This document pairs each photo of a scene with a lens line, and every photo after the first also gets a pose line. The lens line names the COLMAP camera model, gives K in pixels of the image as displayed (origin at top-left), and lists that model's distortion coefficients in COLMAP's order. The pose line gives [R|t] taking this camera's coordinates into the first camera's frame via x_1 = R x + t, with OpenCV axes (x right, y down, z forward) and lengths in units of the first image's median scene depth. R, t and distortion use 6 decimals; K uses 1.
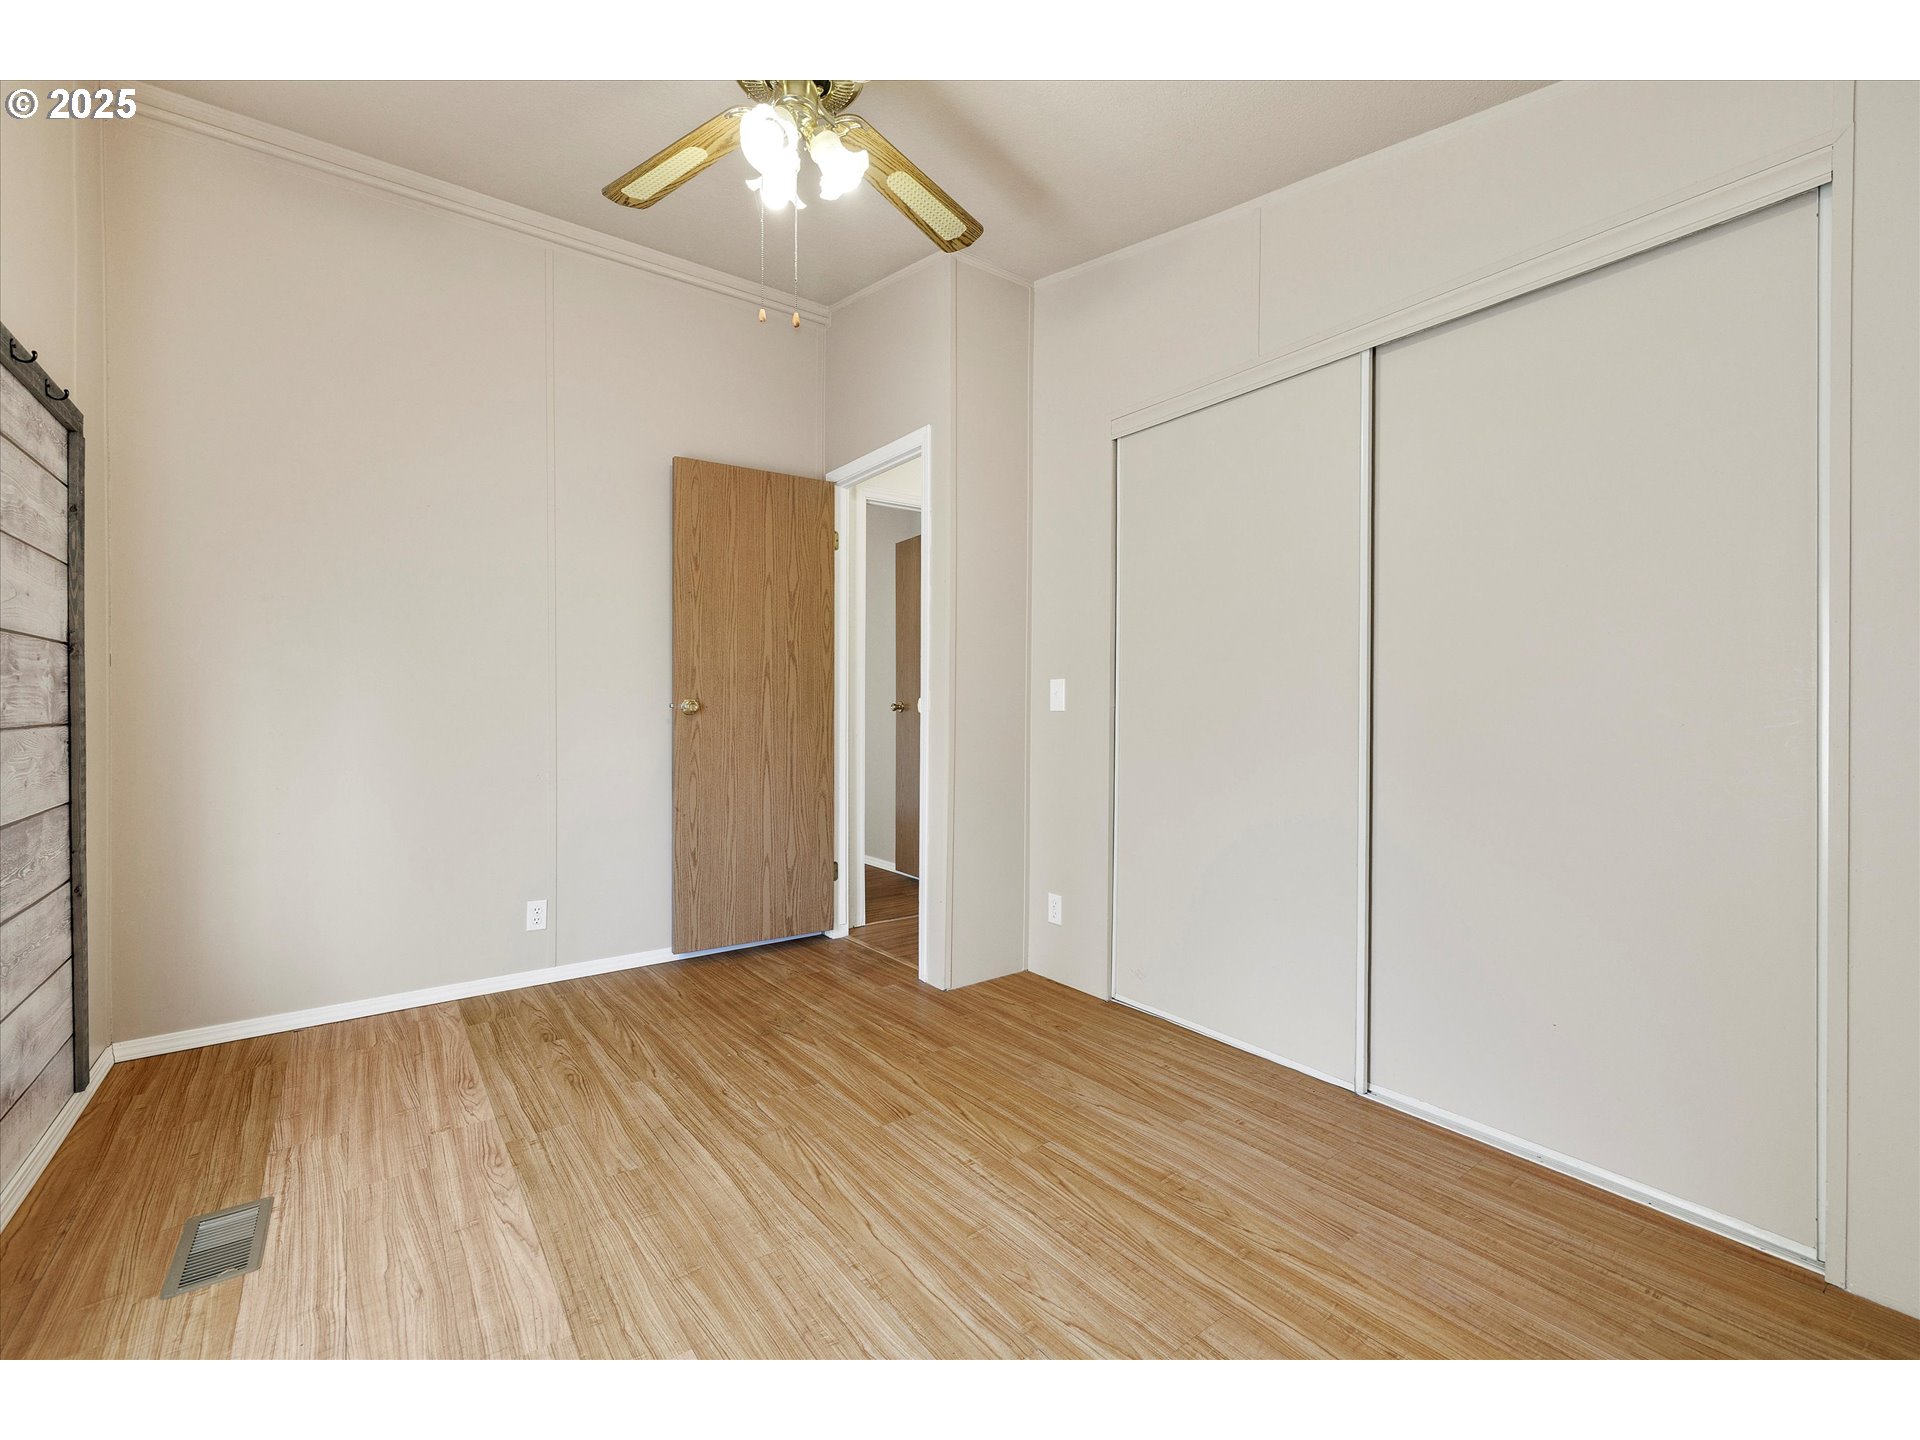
lens RADIAL K [[819.4, 0, 956.0], [0, 819.4, 708.4], [0, 0, 1]] dist [-0.000968, 0.000026]
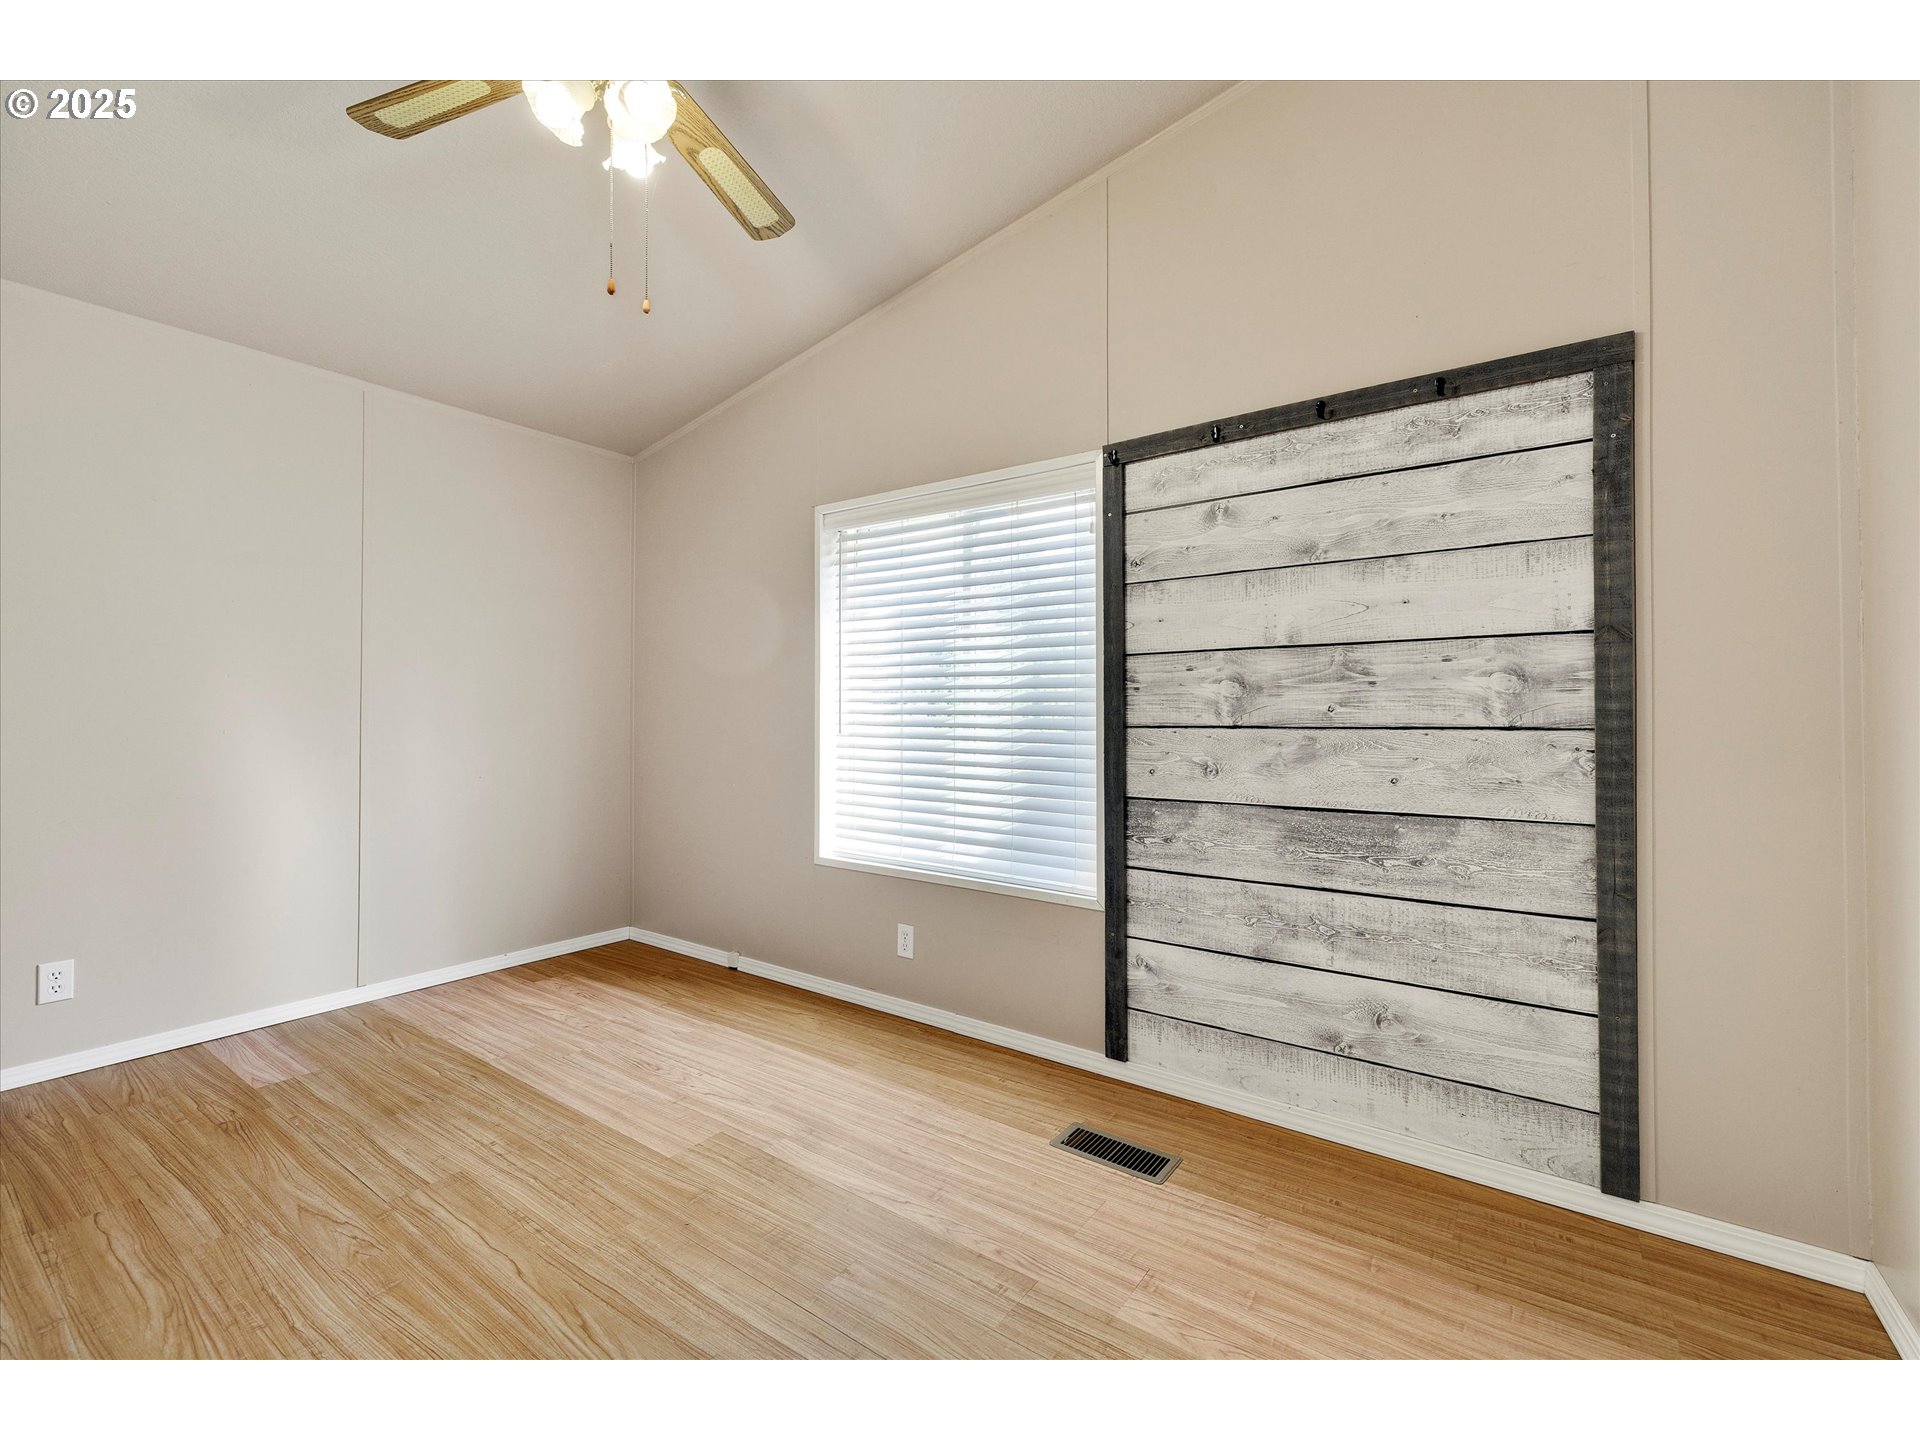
lens RADIAL K [[819.4, 0, 956.0], [0, 819.4, 708.4], [0, 0, 1]] dist [-0.000968, 0.000026]
pose [[-0.952857, -0.003794, -0.303396, -0.278530], [-0.000736, 0.999948, -0.010193, 0.007672], [0.303419, -0.009489, -0.952810, 1.933095]]
